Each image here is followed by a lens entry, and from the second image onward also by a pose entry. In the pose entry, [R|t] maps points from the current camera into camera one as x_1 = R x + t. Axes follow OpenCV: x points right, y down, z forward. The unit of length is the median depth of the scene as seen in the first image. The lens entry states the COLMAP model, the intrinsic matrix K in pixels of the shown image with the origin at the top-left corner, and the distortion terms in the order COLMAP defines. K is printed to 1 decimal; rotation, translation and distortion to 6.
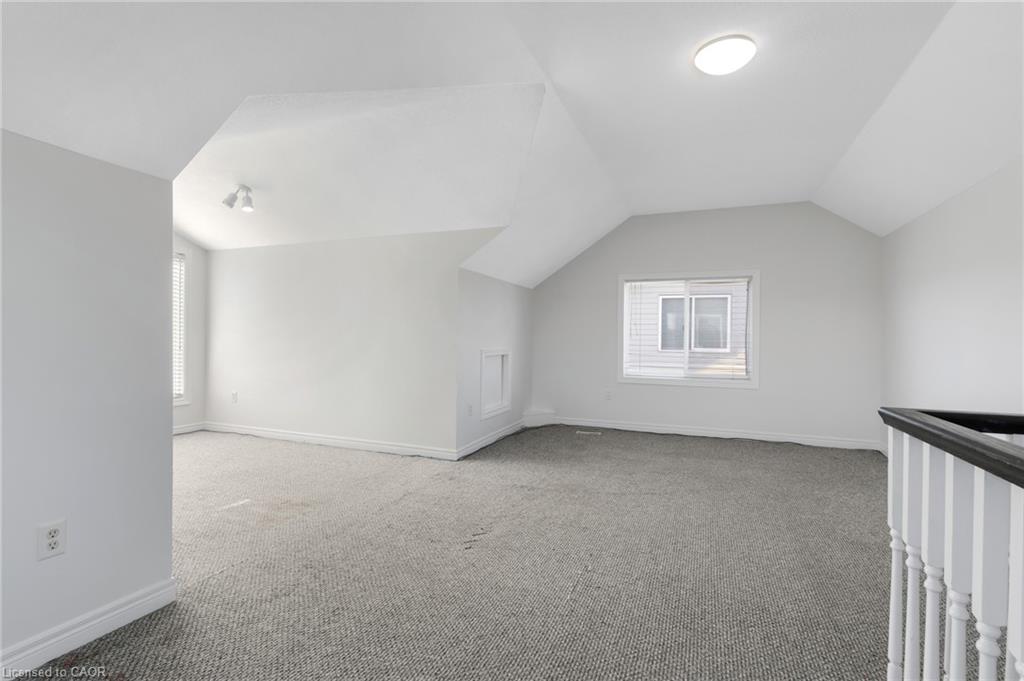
lens RADIAL K [[488.5, 0, 512.1], [0, 488.5, 341.0], [0, 0, 1]] dist [0.005040, -0.000405]
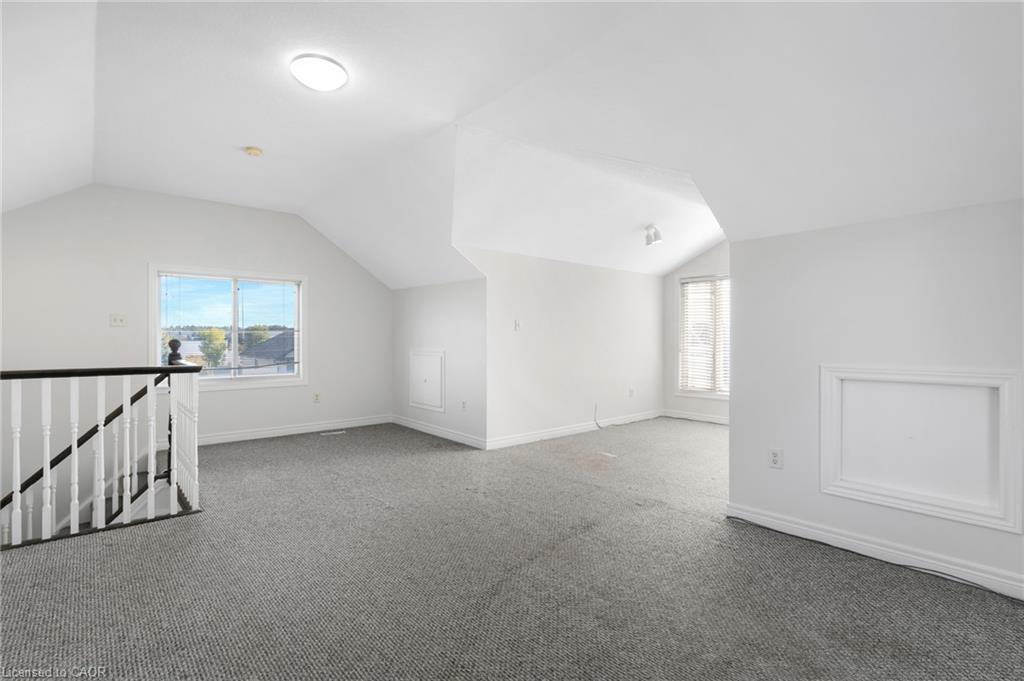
lens RADIAL K [[488.5, 0, 508.5], [0, 488.5, 340.6], [0, 0, 1]] dist [0.005040, -0.000405]
pose [[-0.464067, -0.010098, -0.885743, 0.849522], [-0.016377, 0.999862, -0.002818, -0.002856], [0.885649, 0.013198, -0.464168, 1.342757]]
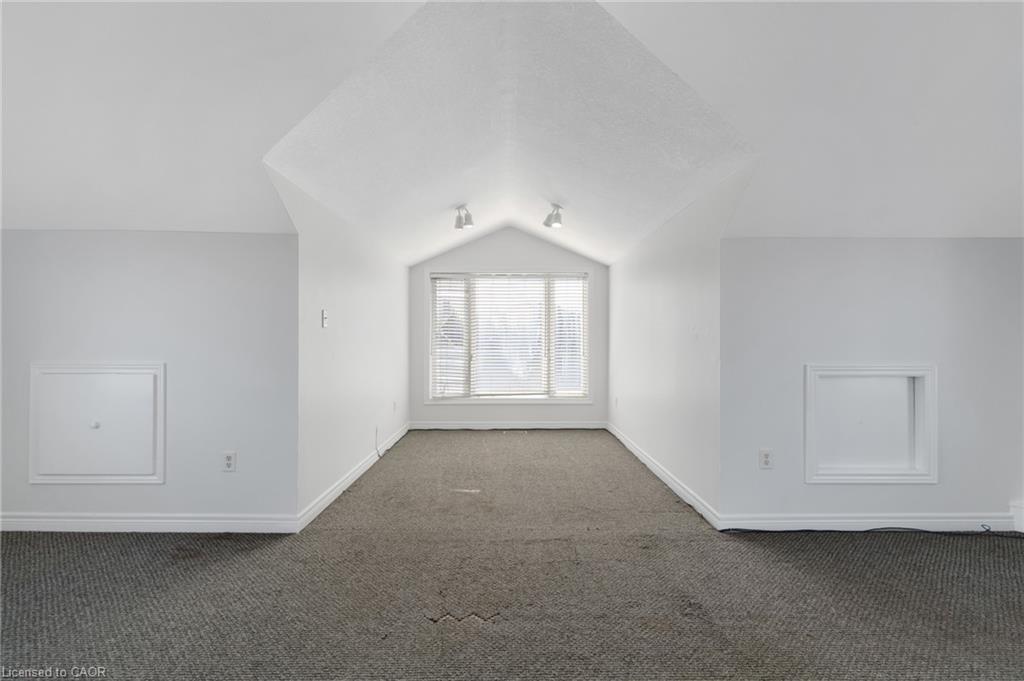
lens RADIAL K [[488.5, 0, 511.6], [0, 488.5, 337.9], [0, 0, 1]] dist [0.005040, -0.000405]
pose [[0.373476, -0.017974, -0.927466, 0.510507], [-0.005636, 0.999750, -0.021644, 0.001104], [0.927623, 0.013310, 0.373281, 0.629835]]
